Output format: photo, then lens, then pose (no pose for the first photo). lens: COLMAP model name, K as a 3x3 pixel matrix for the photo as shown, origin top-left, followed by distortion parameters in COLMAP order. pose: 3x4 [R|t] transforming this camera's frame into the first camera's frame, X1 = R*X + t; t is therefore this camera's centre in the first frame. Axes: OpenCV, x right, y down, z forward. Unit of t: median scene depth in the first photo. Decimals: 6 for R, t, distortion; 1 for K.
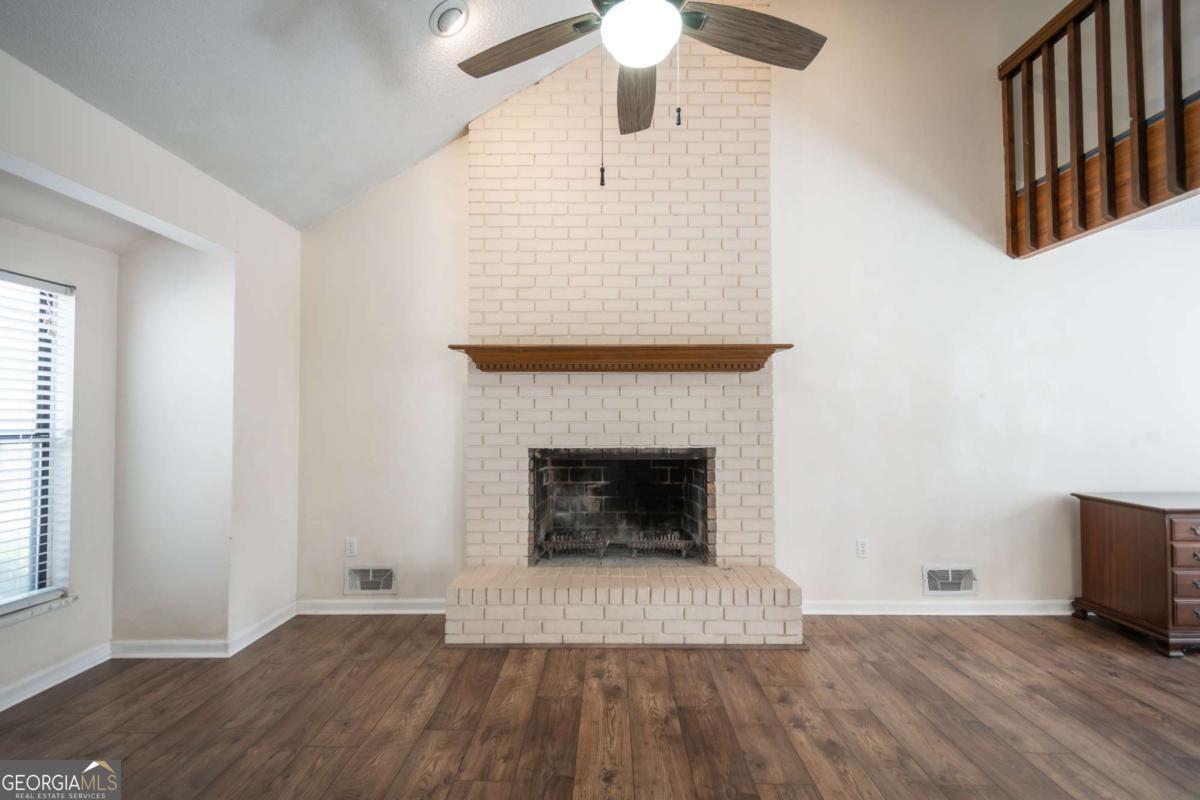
lens RADIAL K [[527.2, 0, 601.5], [0, 527.2, 402.0], [0, 0, 1]] dist [0.009919, -0.004601]
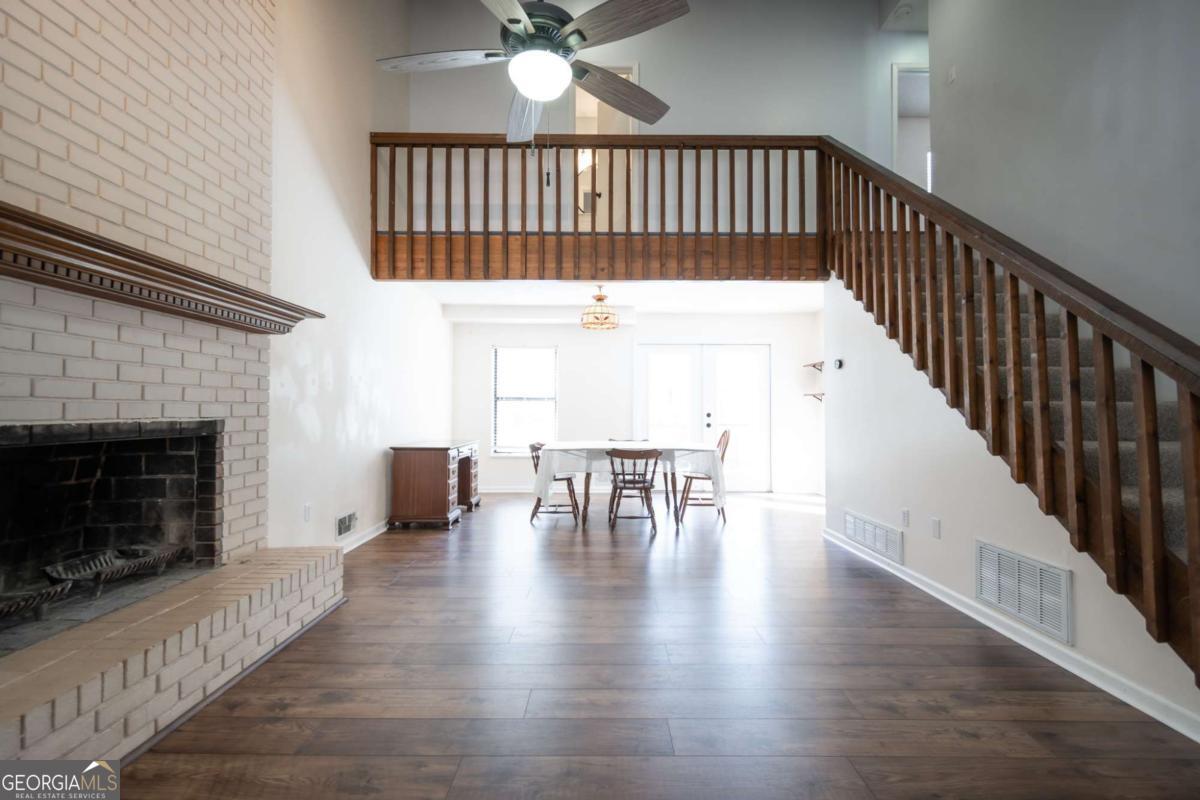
lens RADIAL K [[532.0, 0, 602.7], [0, 532.0, 399.8], [0, 0, 1]] dist [0.009250, -0.007984]
pose [[-0.013914, 0.023575, 0.999625, -0.613877], [-0.029530, 0.999276, -0.023978, 0.058552], [-0.999467, -0.029853, -0.013208, 0.430492]]
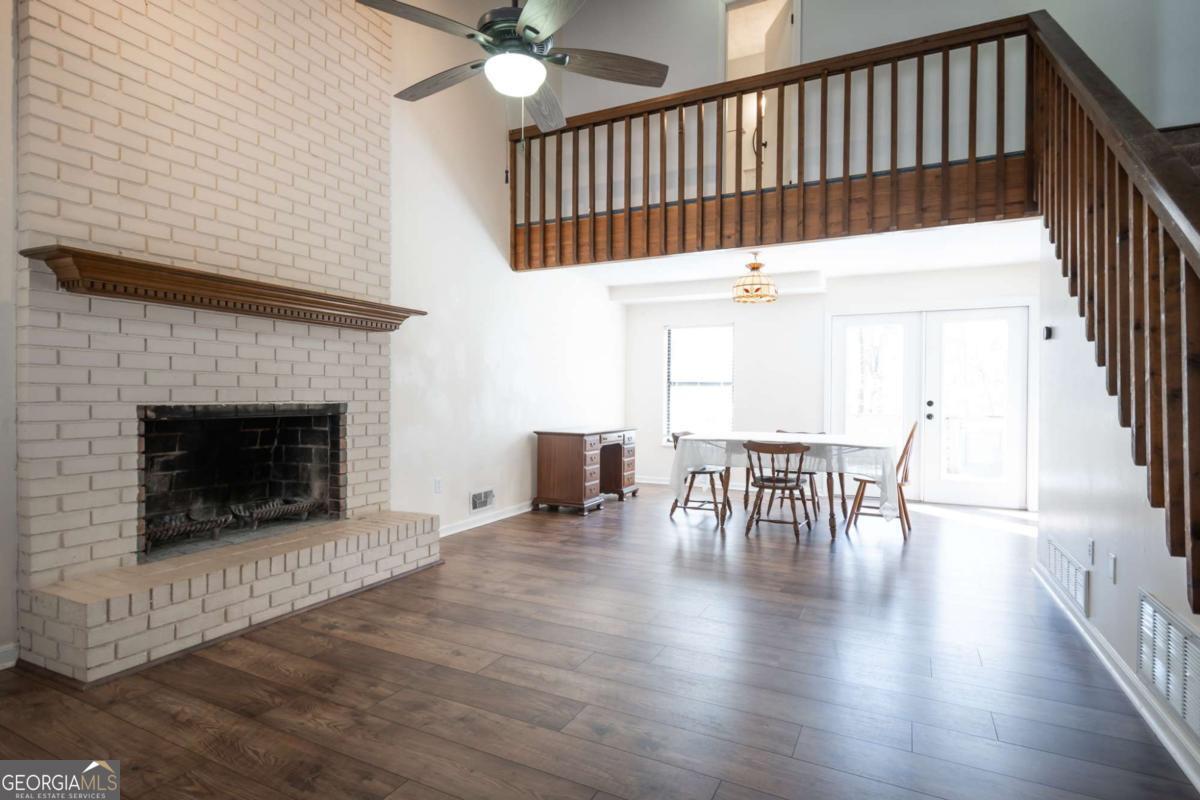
lens RADIAL K [[607.9, 0, 600.0], [0, 607.9, 400.0], [0, 0, 1]] dist [0.000224, -0.000330]
pose [[0.439360, -0.000751, 0.898311, -0.616494], [-0.031601, 0.999368, 0.016291, 0.046628], [-0.897755, -0.035545, 0.439058, 0.055520]]
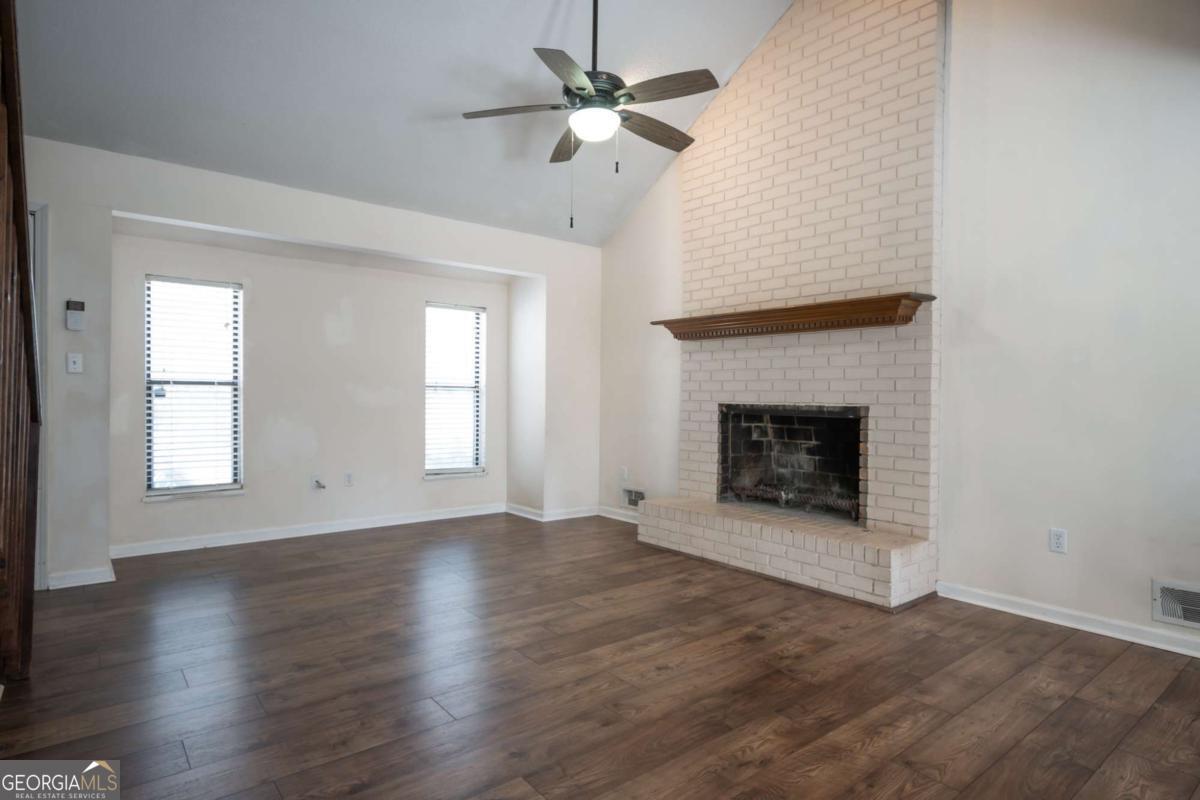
lens RADIAL K [[651.7, 0, 600.0], [0, 651.7, 400.0], [0, 0, 1]] dist [0.002156, 0.000209]
pose [[0.637541, 0.015158, -0.770267, 0.816388], [0.009957, 0.999561, 0.027912, 0.037325], [0.770352, -0.025465, 0.637110, -0.128382]]
